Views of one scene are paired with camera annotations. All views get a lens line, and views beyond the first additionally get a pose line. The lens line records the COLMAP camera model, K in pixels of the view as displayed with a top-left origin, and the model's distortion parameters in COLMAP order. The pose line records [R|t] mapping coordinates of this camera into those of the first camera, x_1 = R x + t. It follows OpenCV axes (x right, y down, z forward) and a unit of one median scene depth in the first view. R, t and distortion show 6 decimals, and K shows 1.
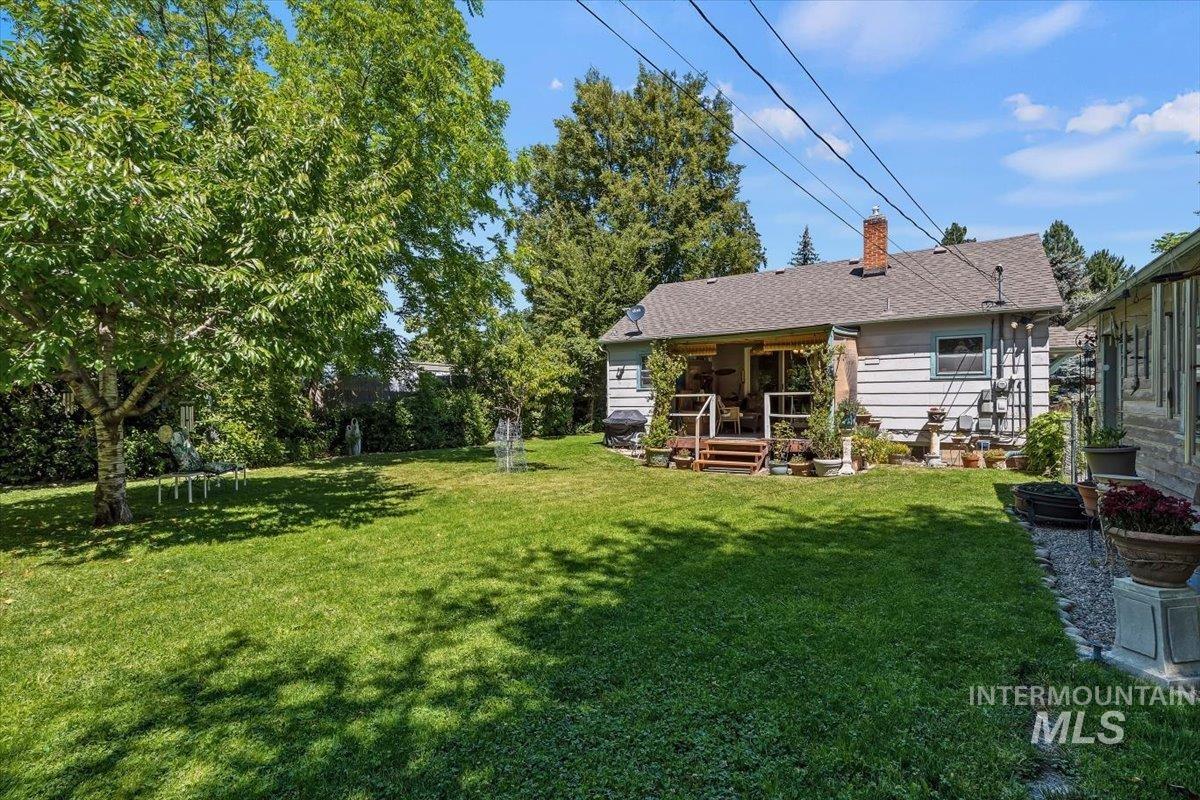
lens RADIAL K [[536.2, 0, 593.3], [0, 536.2, 411.9], [0, 0, 1]] dist [0.007268, -0.000326]
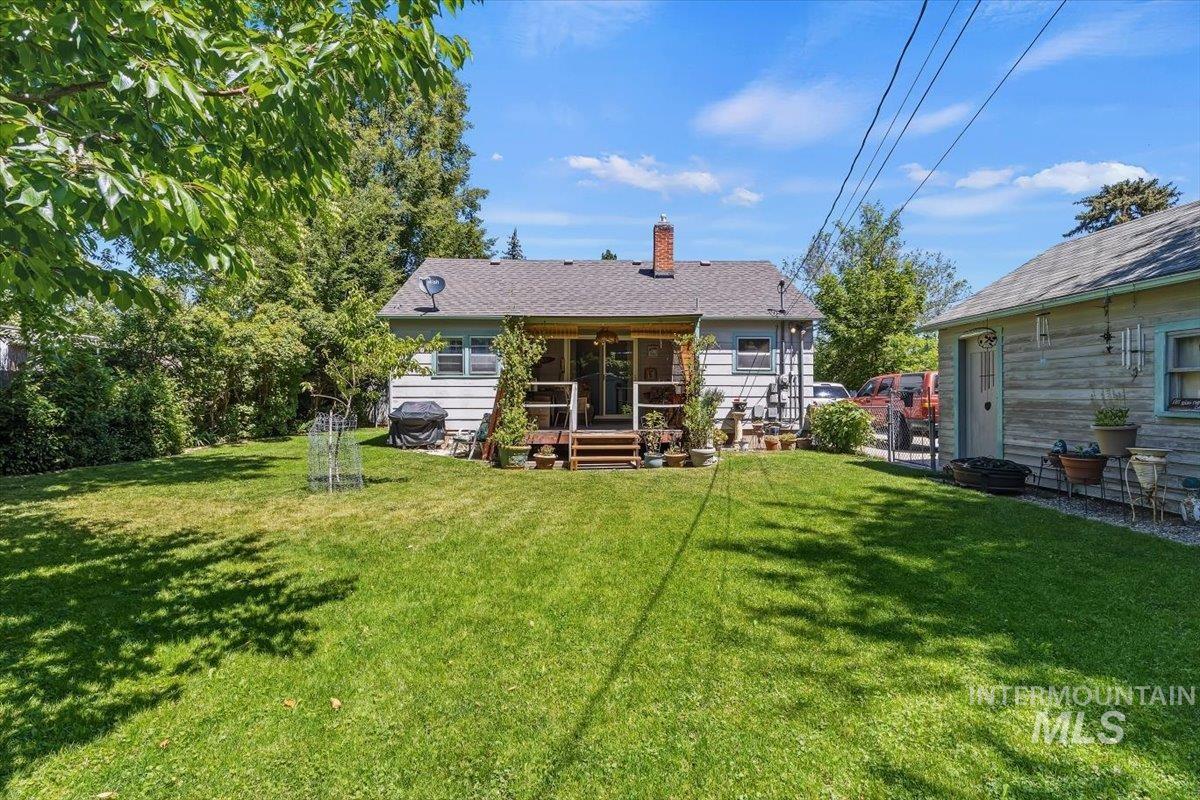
lens RADIAL K [[536.2, 0, 609.3], [0, 536.2, 394.3], [0, 0, 1]] dist [0.007268, -0.000326]
pose [[0.827103, 0.008155, 0.561991, -0.231350], [0.004384, 0.999771, -0.020960, 0.005800], [-0.562033, 0.019800, 0.826878, 0.226105]]
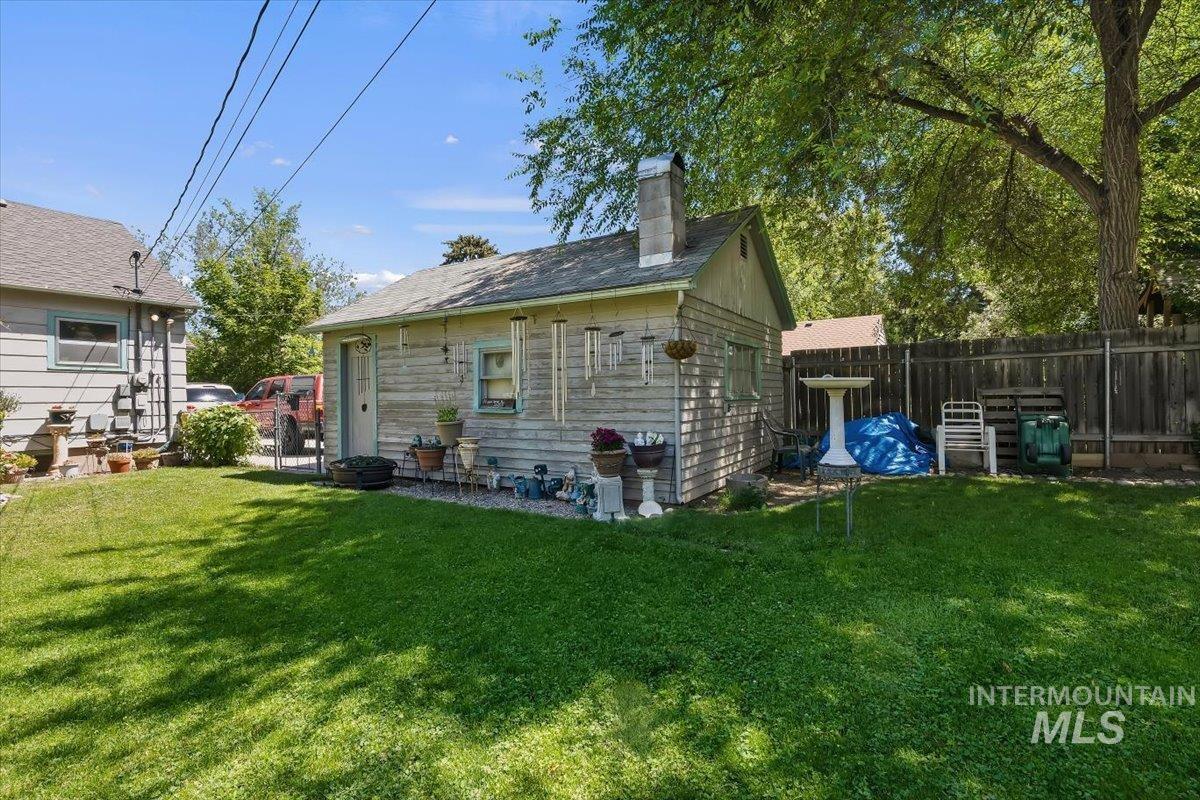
lens RADIAL K [[536.2, 0, 607.2], [0, 536.2, 397.6], [0, 0, 1]] dist [0.007268, -0.000326]
pose [[-0.025457, 0.001628, 0.999675, -0.194769], [0.028649, 0.999589, -0.000898, 0.005208], [-0.999265, 0.028617, -0.025493, 0.213070]]
